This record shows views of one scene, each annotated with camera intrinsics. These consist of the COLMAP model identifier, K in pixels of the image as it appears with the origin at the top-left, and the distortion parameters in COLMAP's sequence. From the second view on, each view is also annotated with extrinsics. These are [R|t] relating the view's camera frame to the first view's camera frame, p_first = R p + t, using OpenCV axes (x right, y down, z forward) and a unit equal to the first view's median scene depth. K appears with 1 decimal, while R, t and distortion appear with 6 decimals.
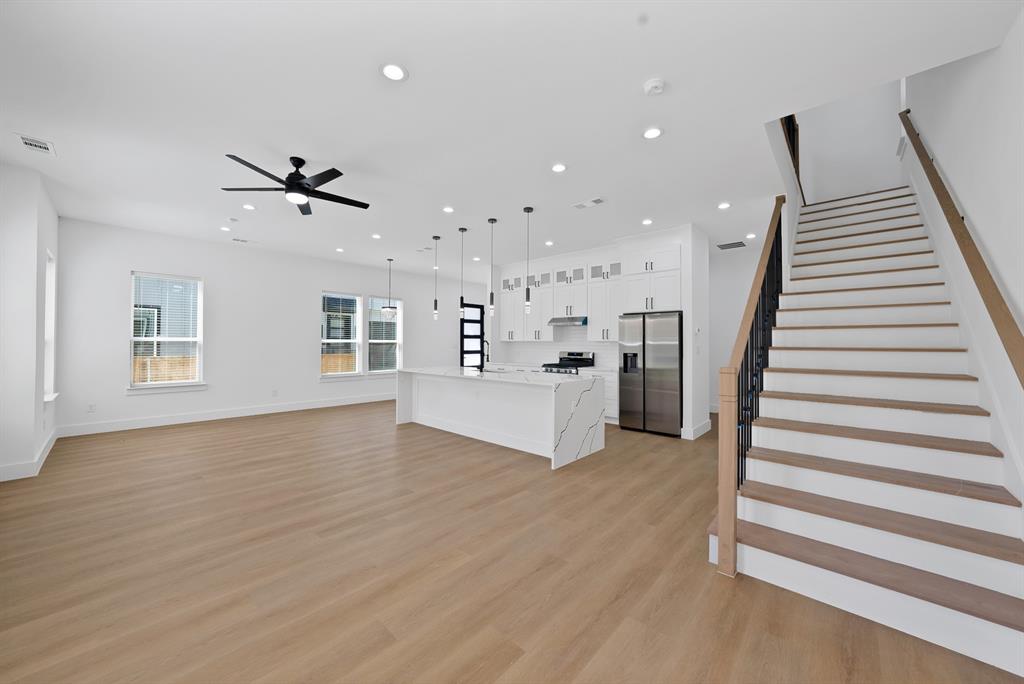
lens RADIAL K [[371.7, 0, 511.3], [0, 371.7, 337.9], [0, 0, 1]] dist [-0.029304, 0.006990]
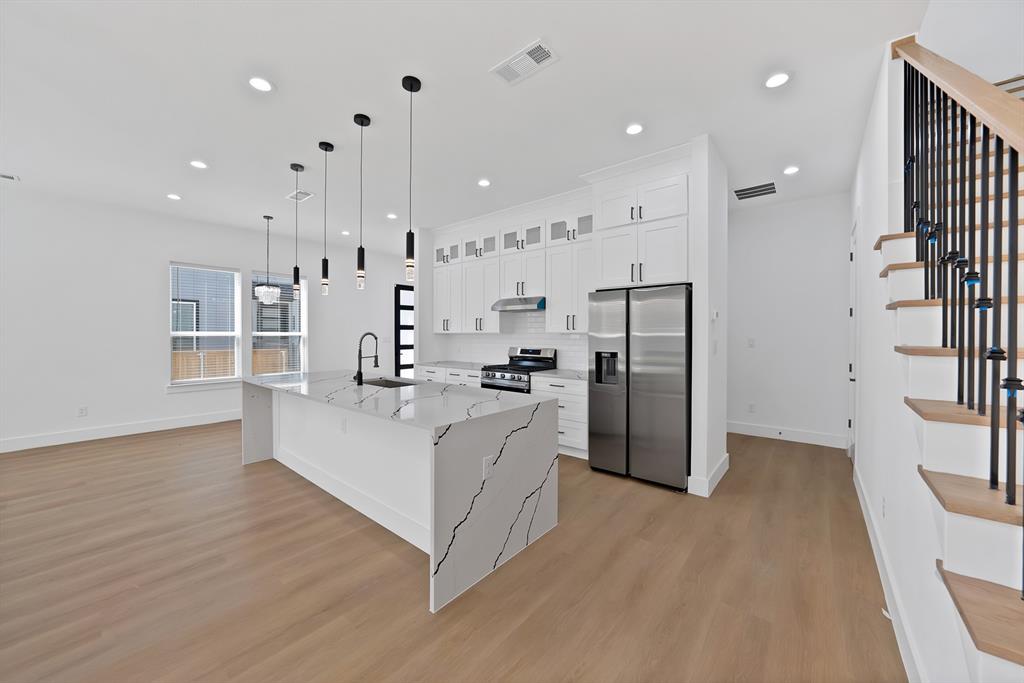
lens RADIAL K [[371.7, 0, 511.3], [0, 371.7, 337.4], [0, 0, 1]] dist [-0.029304, 0.006990]
pose [[0.999005, -0.003692, 0.044452, 0.121260], [0.002740, 0.999766, 0.021459, 0.002320], [-0.044520, -0.021315, 0.998781, 0.347189]]
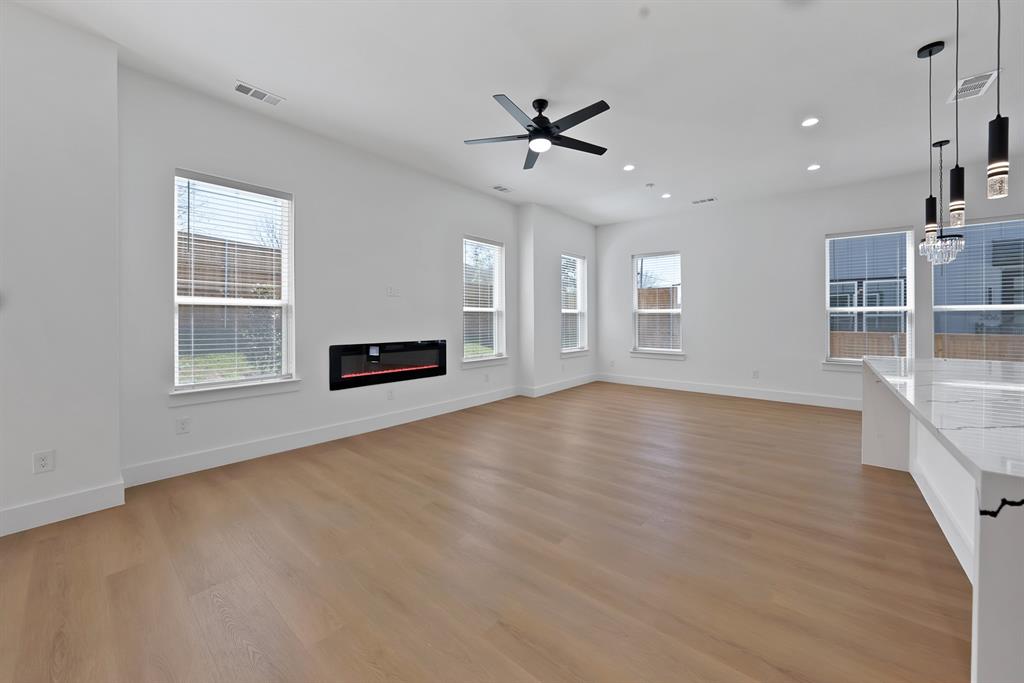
lens RADIAL K [[379.2, 0, 511.2], [0, 379.2, 320.7], [0, 0, 1]] dist [-0.014324, 0.000154]
pose [[0.039807, -0.002055, -0.999205, 0.185902], [0.011673, 0.999931, -0.001591, 0.028983], [0.999139, -0.011601, 0.039828, 0.481020]]
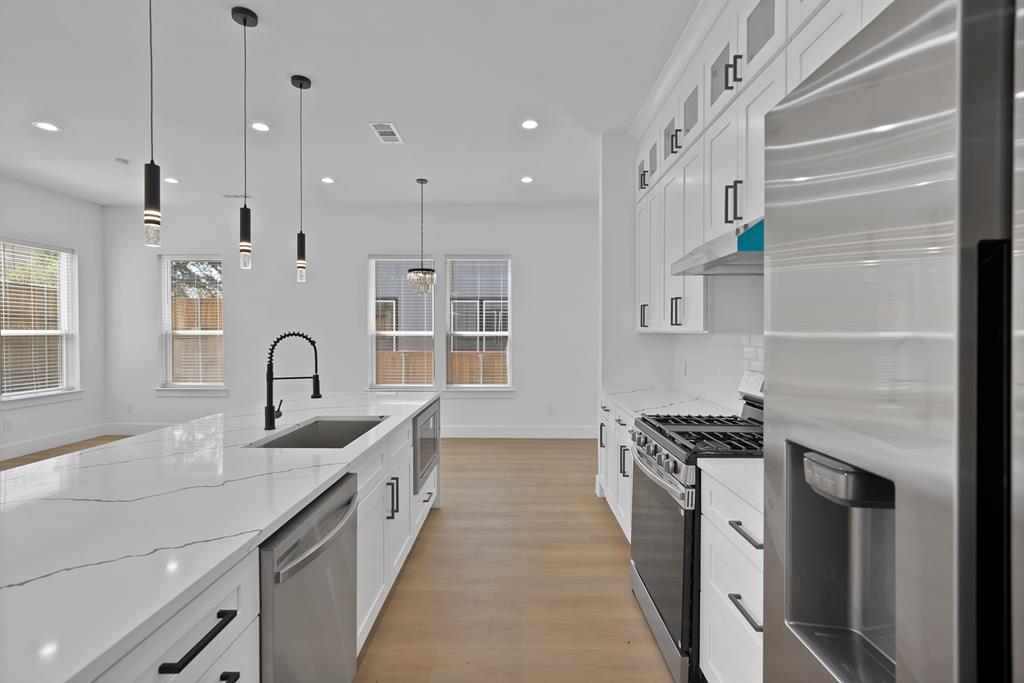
lens RADIAL K [[476.9, 0, 505.6], [0, 476.9, 335.0], [0, 0, 1]] dist [-0.000285, -0.000016]
pose [[0.655147, -0.000421, -0.755502, 0.328161], [0.011375, 0.999892, 0.009307, 0.006722], [0.755416, -0.014691, 0.655081, 0.778934]]
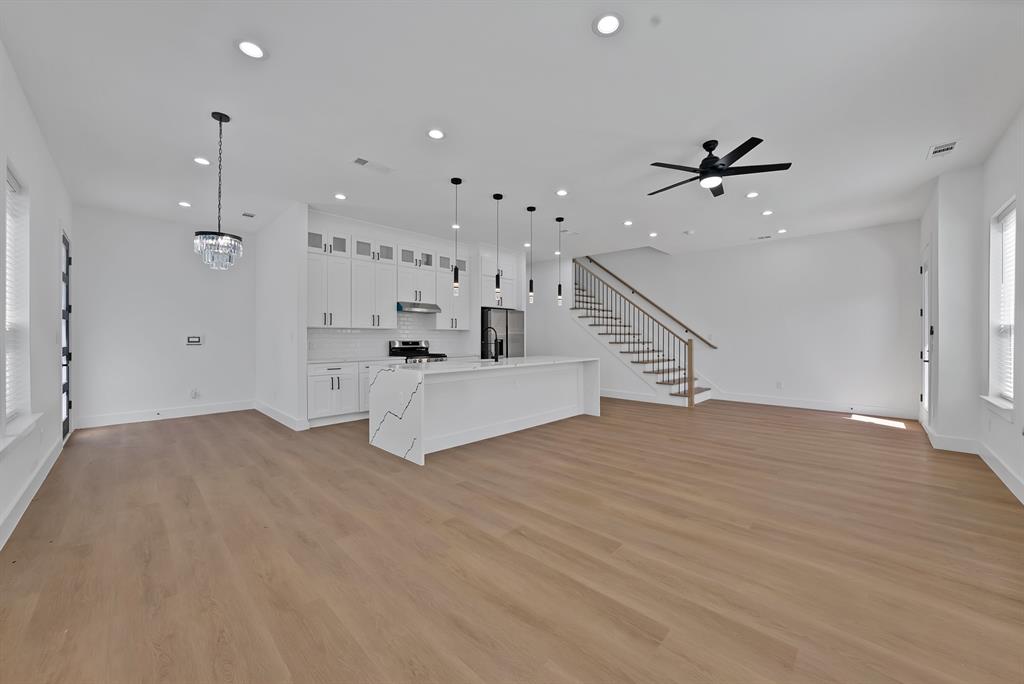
lens RADIAL K [[379.5, 0, 526.1], [0, 379.5, 338.5], [0, 0, 1]] dist [-0.016657, 0.000041]
pose [[0.013273, -0.008413, 0.999877, -0.884316], [-0.012109, 0.999890, 0.008574, 0.023886], [-0.999839, -0.012221, 0.013169, 0.808760]]
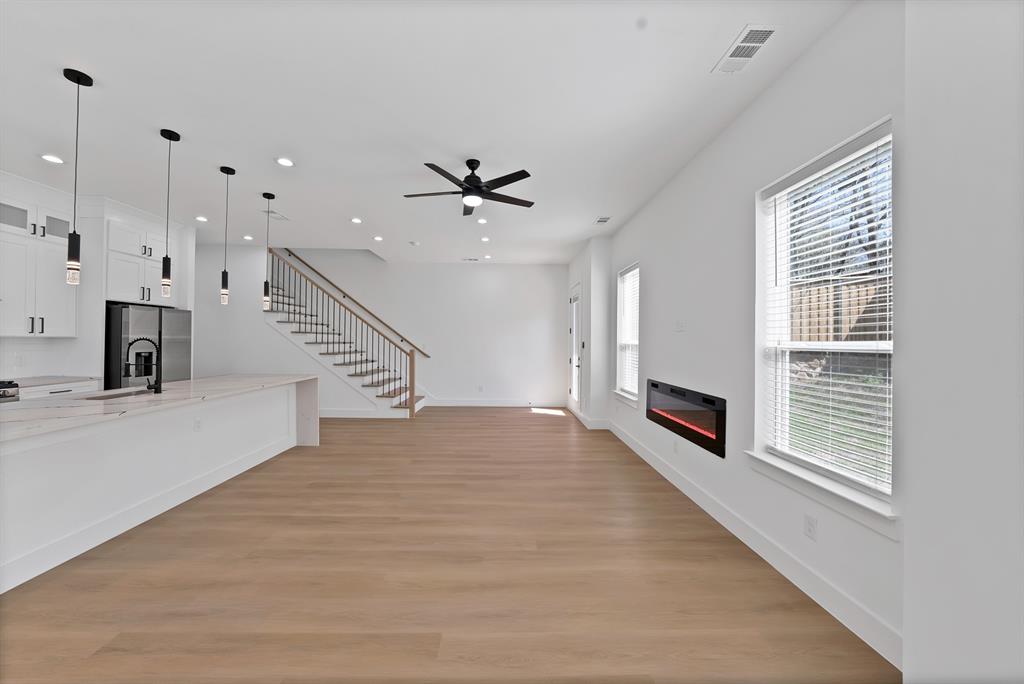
lens RADIAL K [[371.7, 0, 511.3], [0, 371.7, 337.9], [0, 0, 1]] dist [-0.029304, 0.006990]
pose [[-0.686920, -0.005602, 0.726712, -0.758945], [-0.020760, 0.999713, -0.011917, 0.001818], [-0.726437, -0.023272, -0.686839, 0.874940]]
